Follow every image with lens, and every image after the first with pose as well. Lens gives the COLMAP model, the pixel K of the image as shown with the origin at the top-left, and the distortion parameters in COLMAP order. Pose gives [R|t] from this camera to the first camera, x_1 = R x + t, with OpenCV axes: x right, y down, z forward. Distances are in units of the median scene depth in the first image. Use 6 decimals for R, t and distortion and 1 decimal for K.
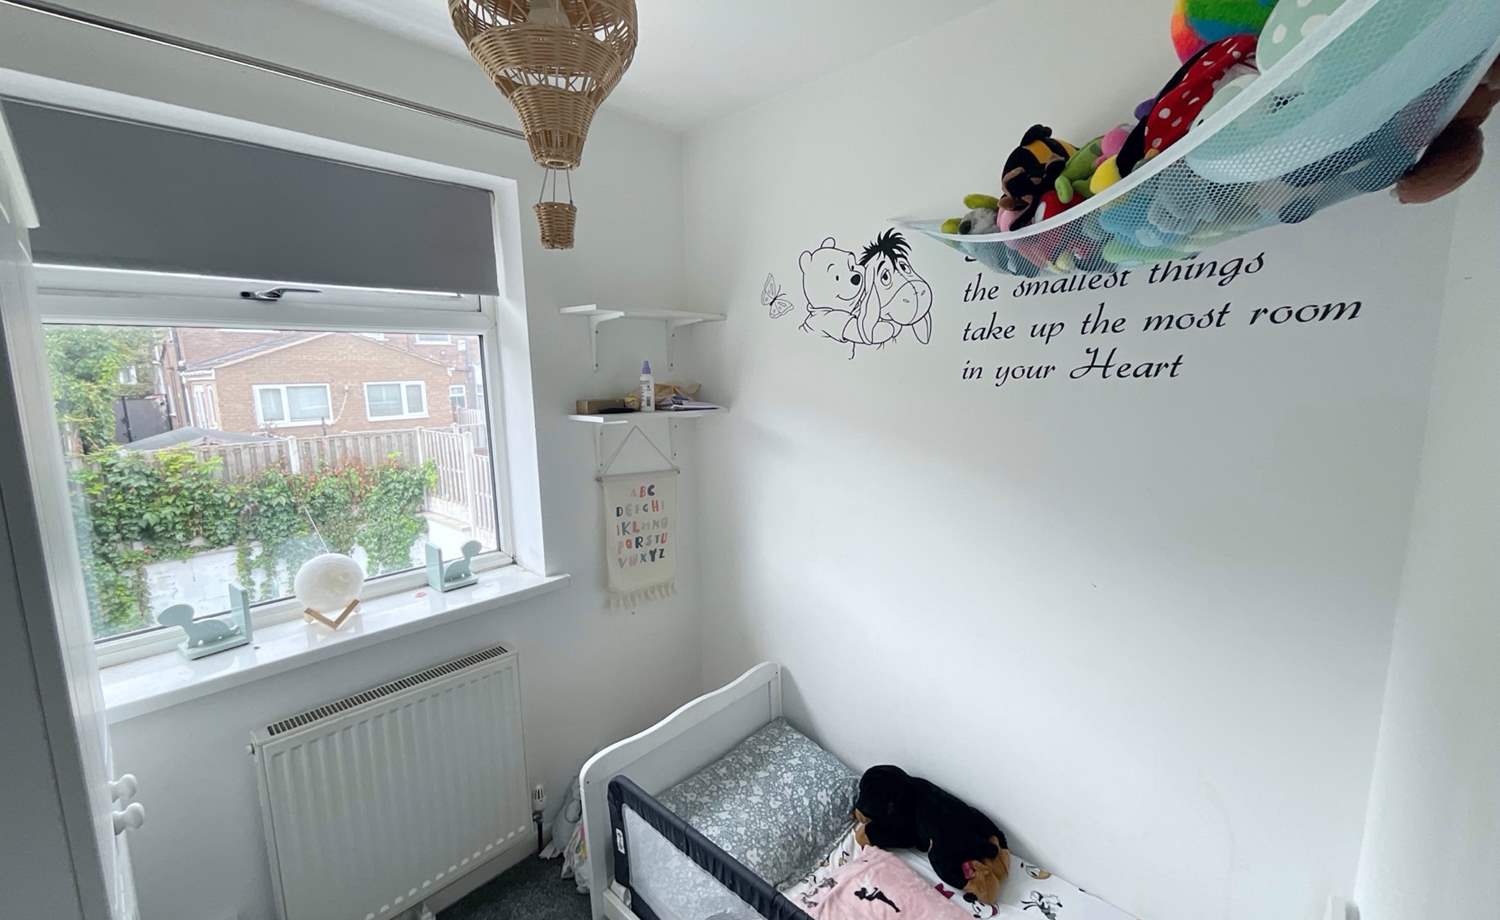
lens RADIAL K [[611.5, 0, 759.8], [0, 611.5, 461.8], [0, 0, 1]] dist [-0.003032, 0.002758]
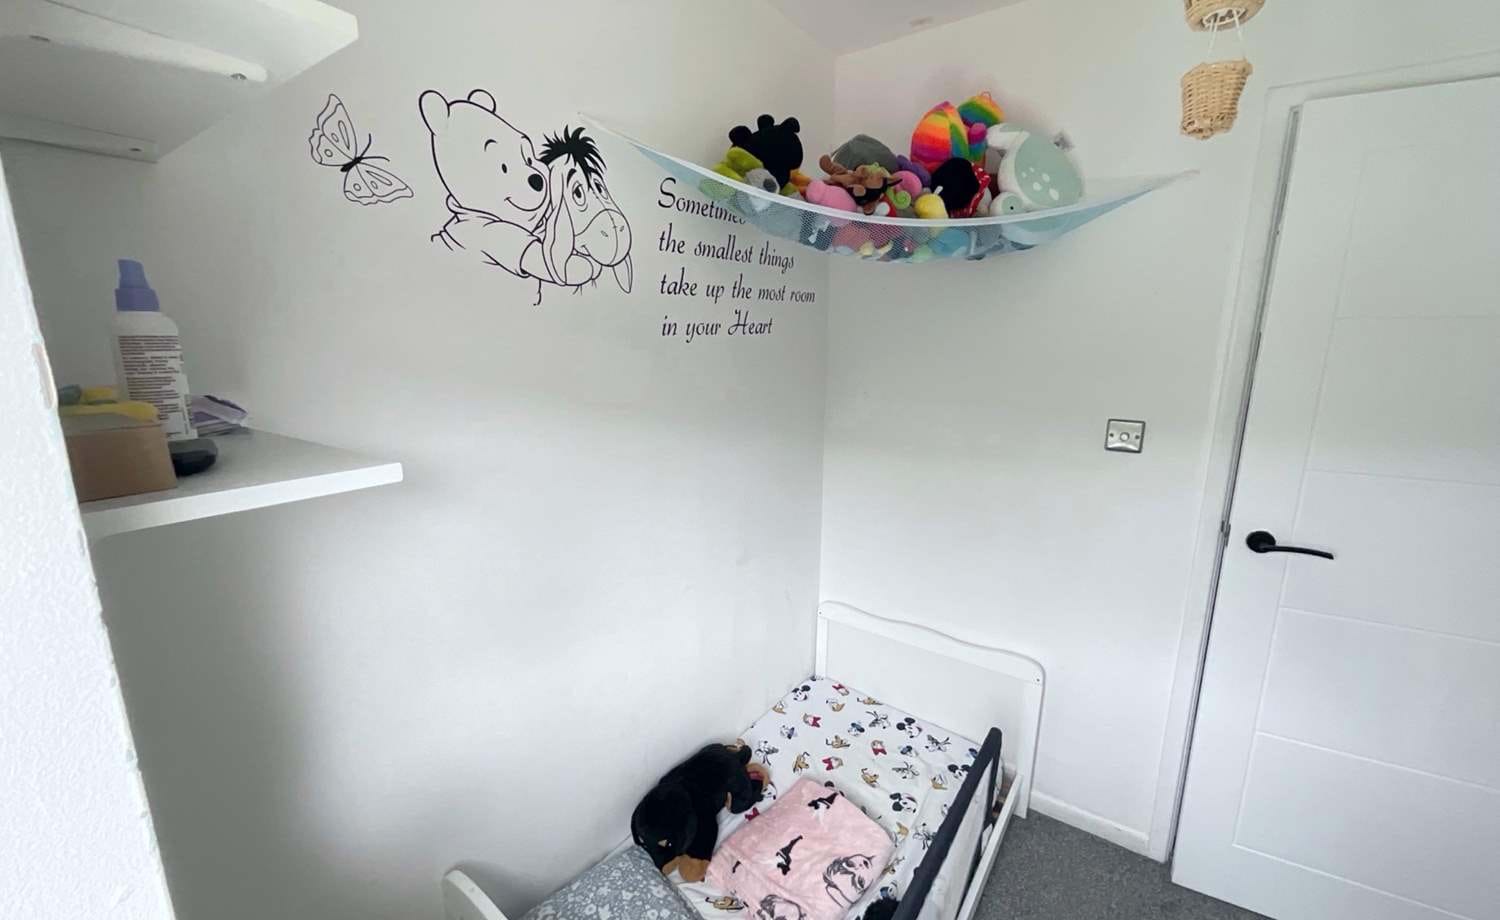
lens RADIAL K [[611.5, 0, 747.3], [0, 611.5, 461.9], [0, 0, 1]] dist [-0.003032, 0.002758]
pose [[-0.116728, -0.186888, 0.975422, -0.605722], [0.154241, 0.966808, 0.203696, -0.114898], [-0.981114, 0.174227, -0.084027, 0.952056]]
